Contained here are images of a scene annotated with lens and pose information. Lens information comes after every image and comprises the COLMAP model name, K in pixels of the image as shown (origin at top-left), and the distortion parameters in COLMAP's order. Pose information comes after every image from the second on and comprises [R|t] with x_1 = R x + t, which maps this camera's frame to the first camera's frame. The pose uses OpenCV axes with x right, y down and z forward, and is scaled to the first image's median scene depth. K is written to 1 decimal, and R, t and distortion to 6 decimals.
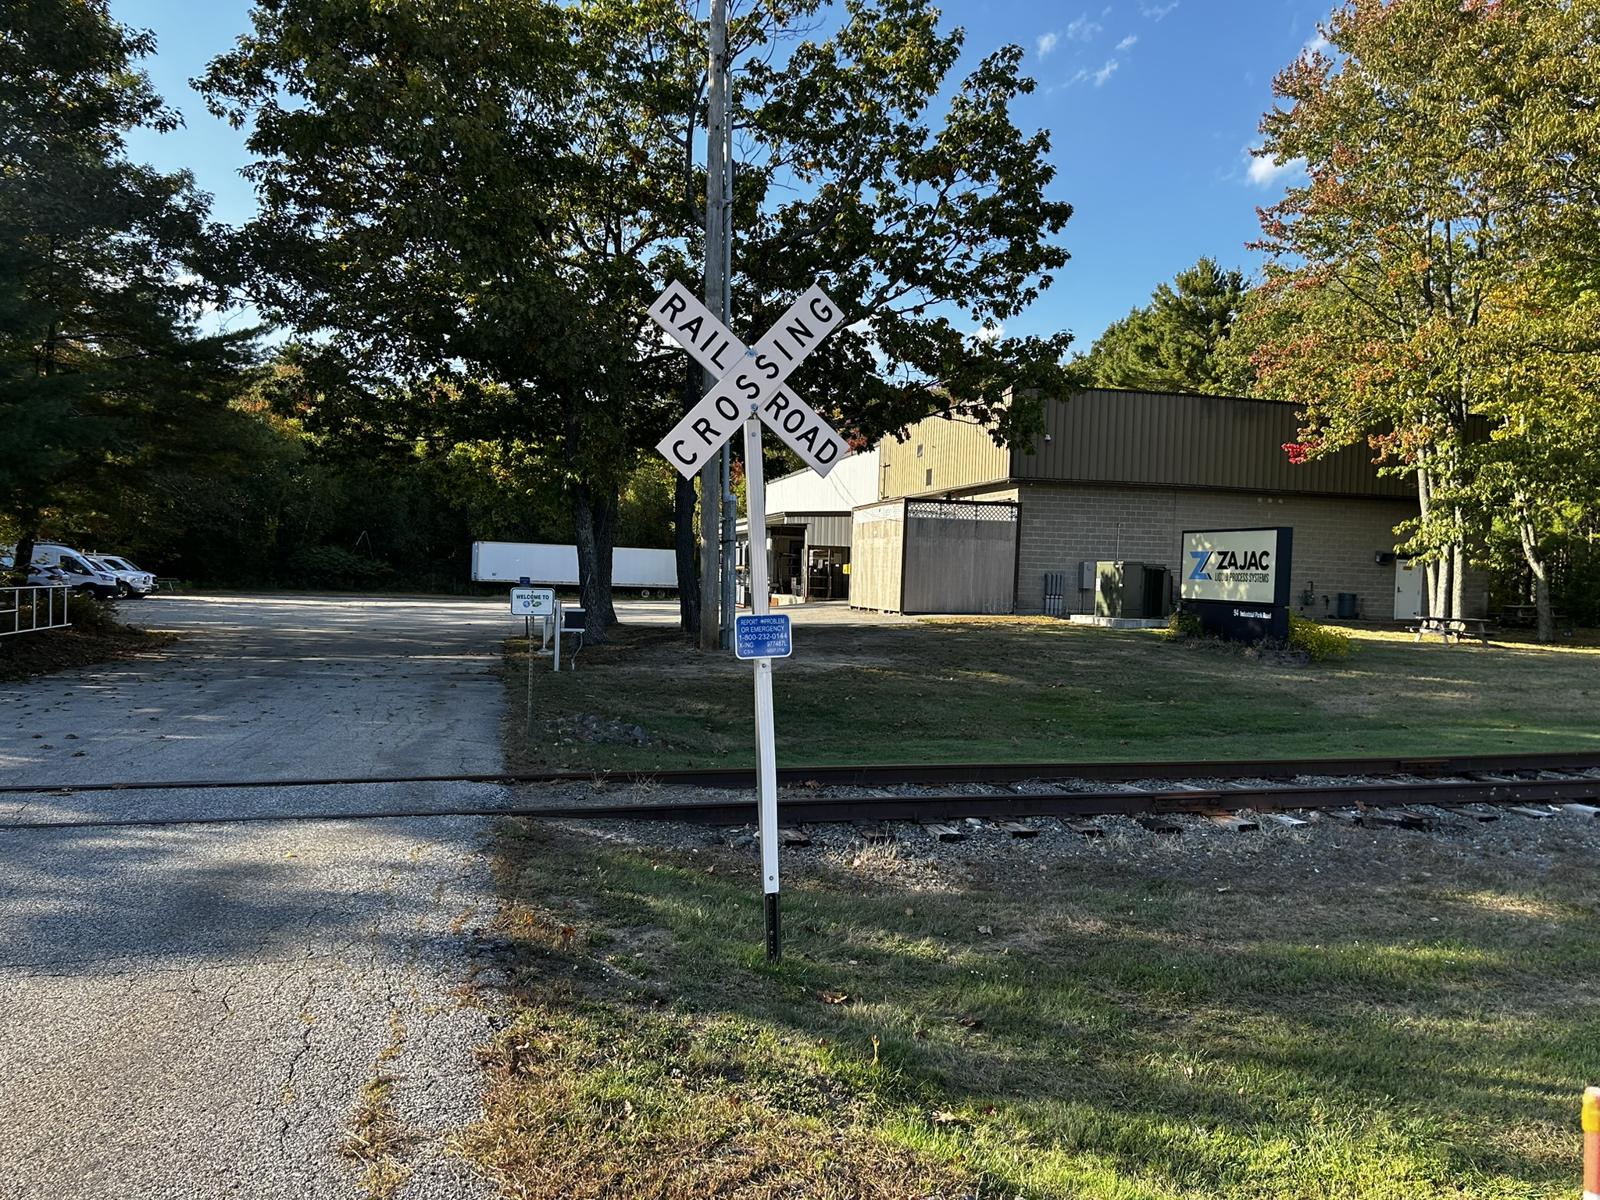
lens RADIAL K [[1176.9, 0, 801.4], [0, 1176.9, 607.5], [0, 0, 1]] dist [0.077801, -0.097081]
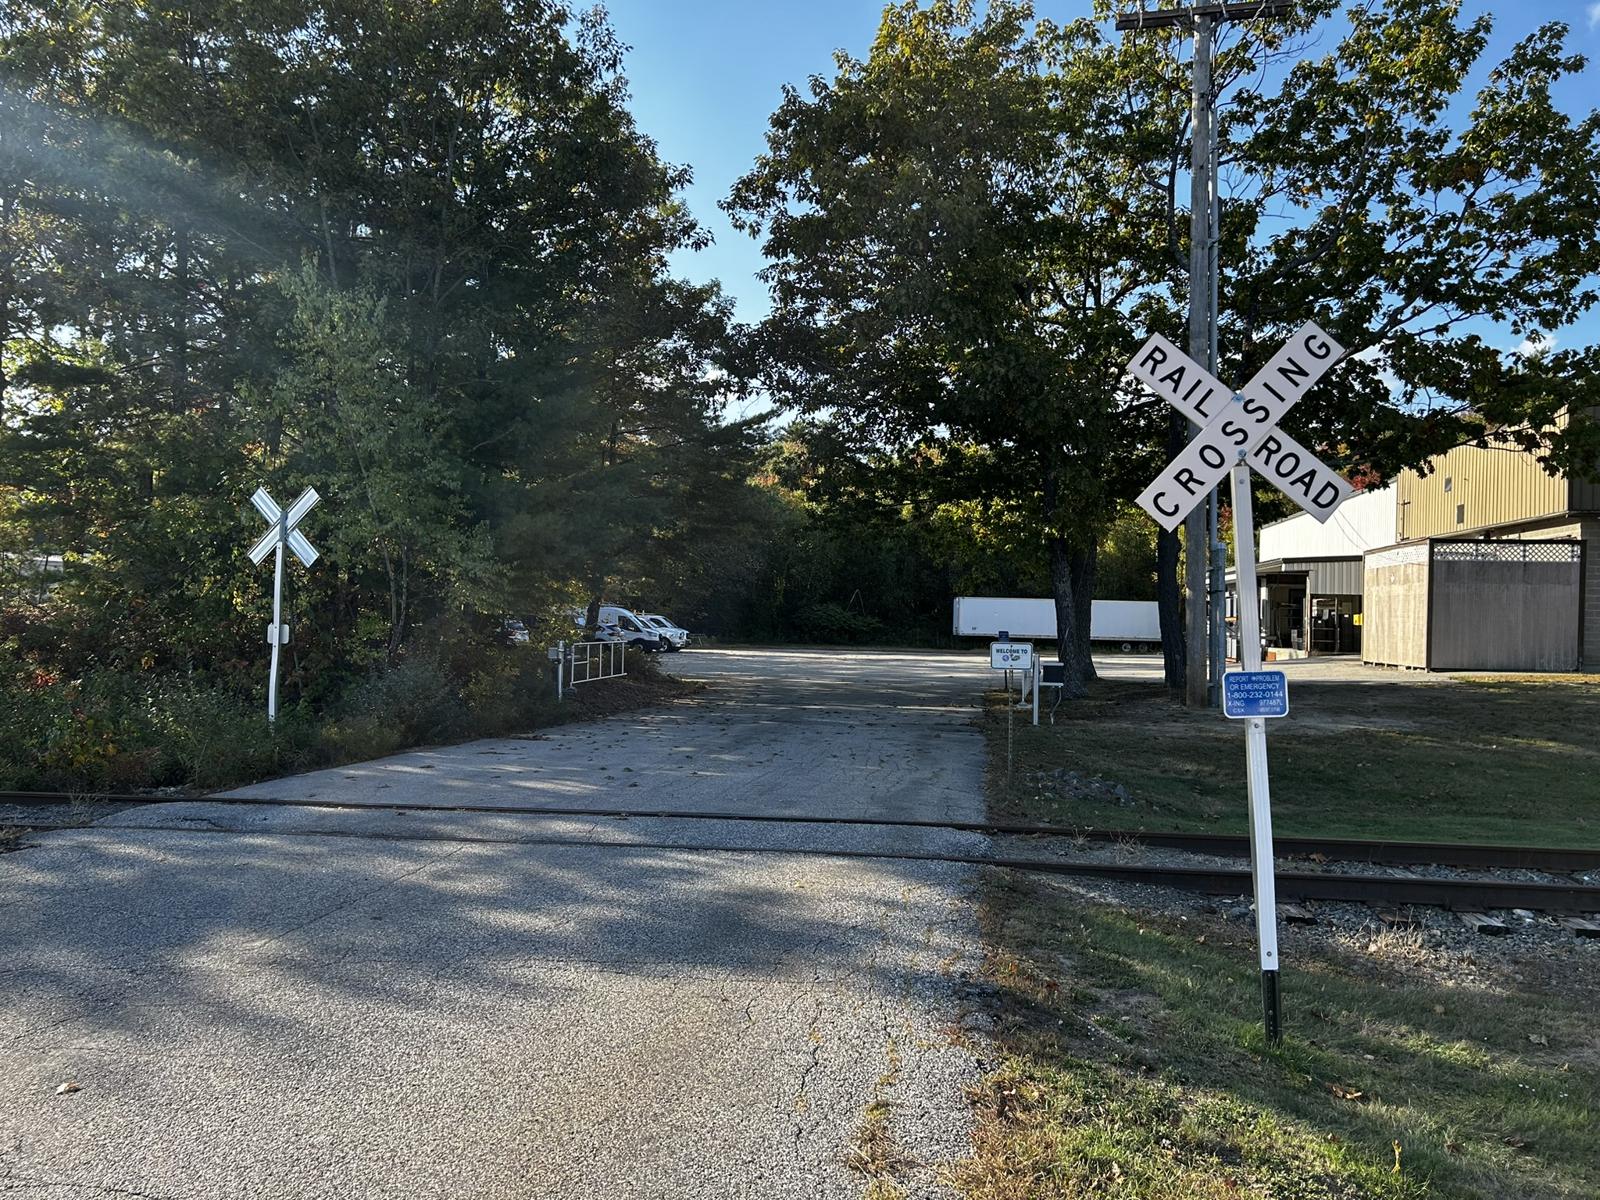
lens RADIAL K [[1176.9, 0, 801.4], [0, 1176.9, 607.5], [0, 0, 1]] dist [0.077801, -0.097081]
pose [[0.921299, -0.014448, -0.388586, 0.001074], [-0.003173, 0.998997, -0.044664, -0.000364], [0.388842, 0.042382, 0.920329, -0.006502]]
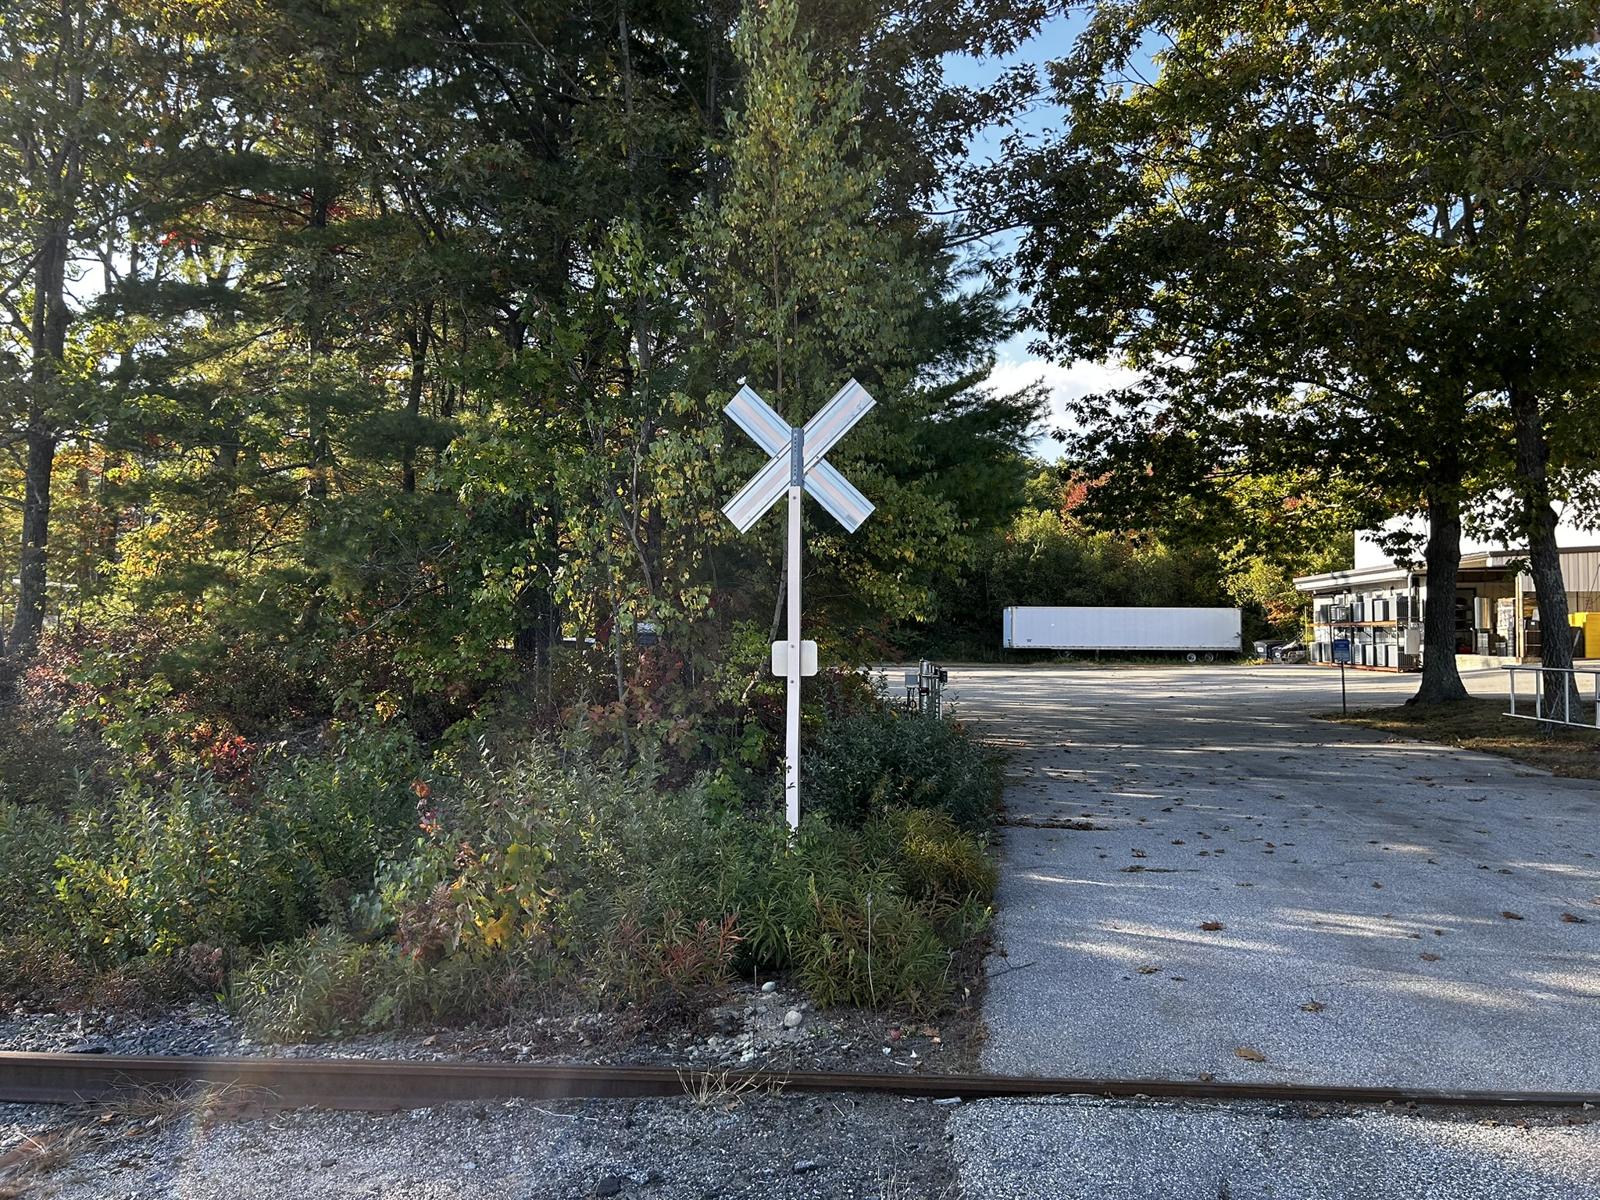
lens RADIAL K [[1204.2, 0, 788.3], [0, 1204.2, 593.1], [0, 0, 1]] dist [0.040479, -0.043731]
pose [[0.929745, -0.042824, -0.365706, -0.300540], [0.018389, 0.997375, -0.070041, -0.006403], [0.367746, 0.058396, 0.928091, 0.116516]]
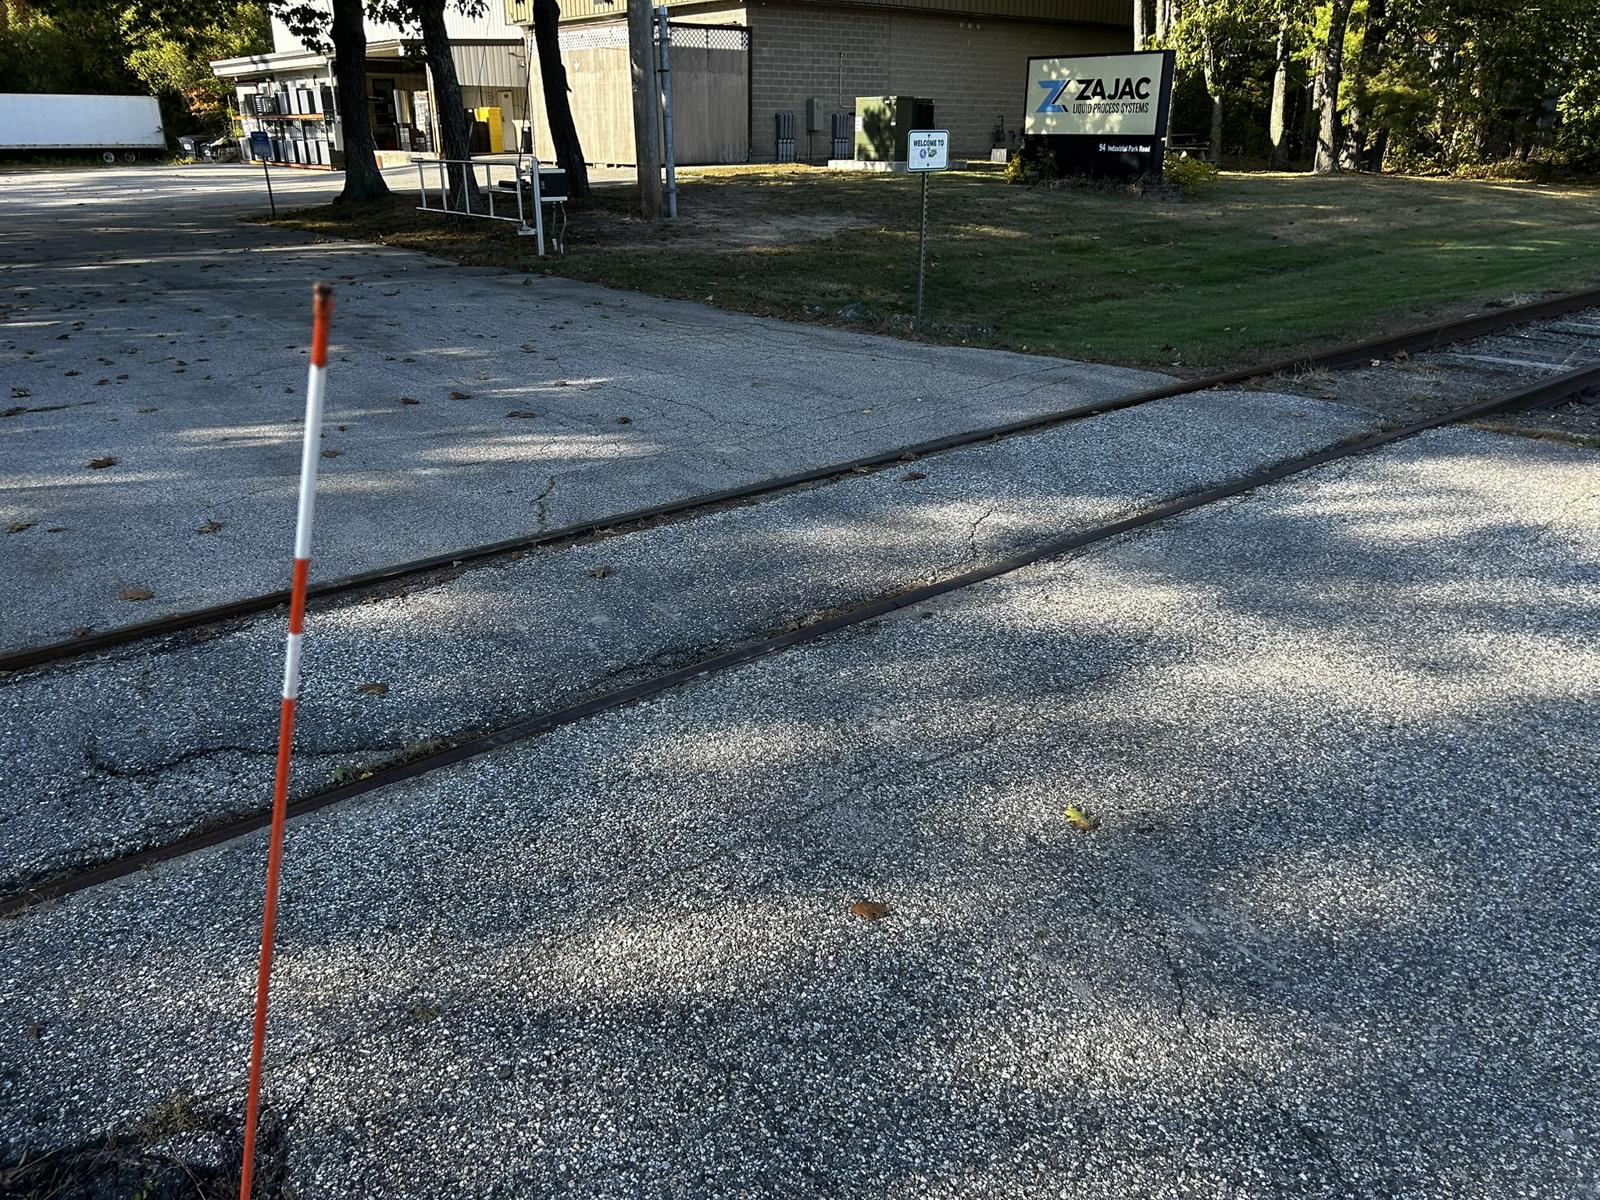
lens RADIAL K [[1204.2, 0, 788.3], [0, 1204.2, 593.1], [0, 0, 1]] dist [0.040479, -0.043731]
pose [[0.911331, -0.173351, 0.373397, -0.287570], [0.037660, 0.938322, 0.343706, -0.003694], [-0.409948, -0.299168, 0.861650, 0.131483]]
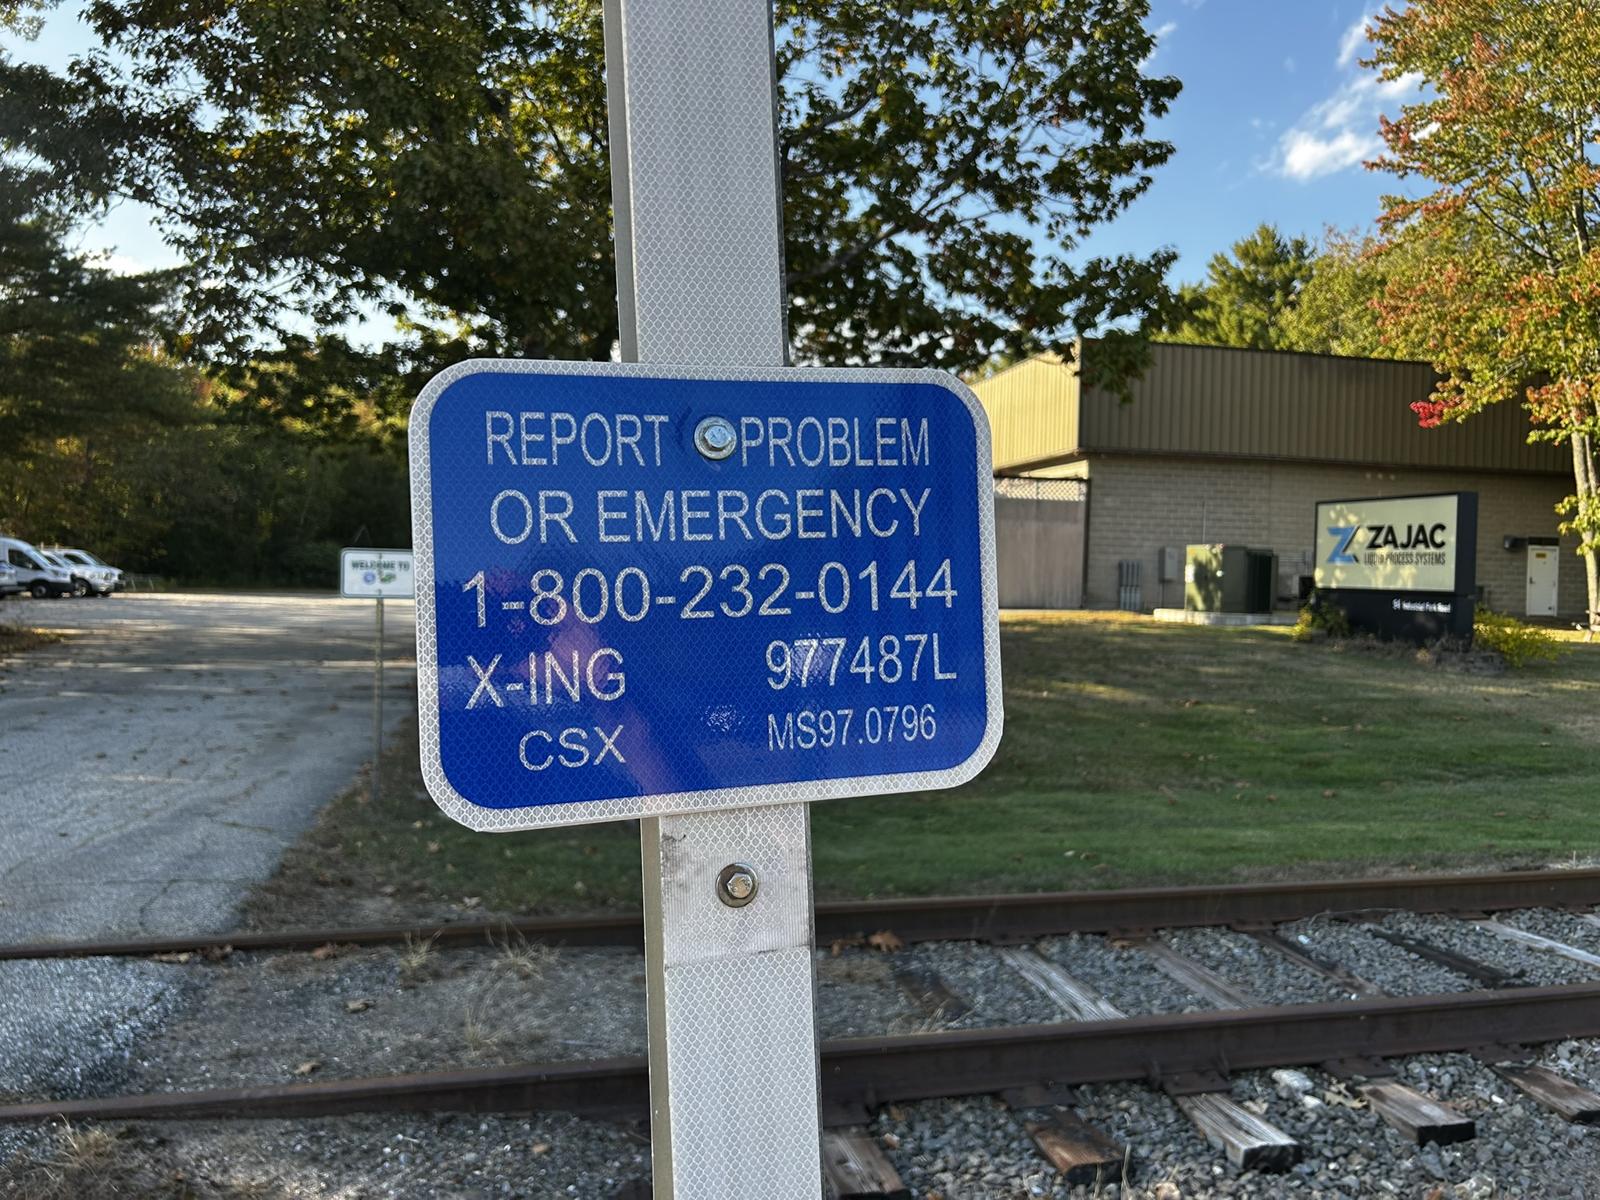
lens RADIAL K [[1204.2, 0, 788.3], [0, 1204.2, 593.1], [0, 0, 1]] dist [0.040479, -0.043731]
pose [[0.999519, -0.003131, -0.030854, -0.005053], [0.002745, 0.999918, -0.012540, 0.005571], [0.030891, 0.012449, 0.999445, 0.187502]]
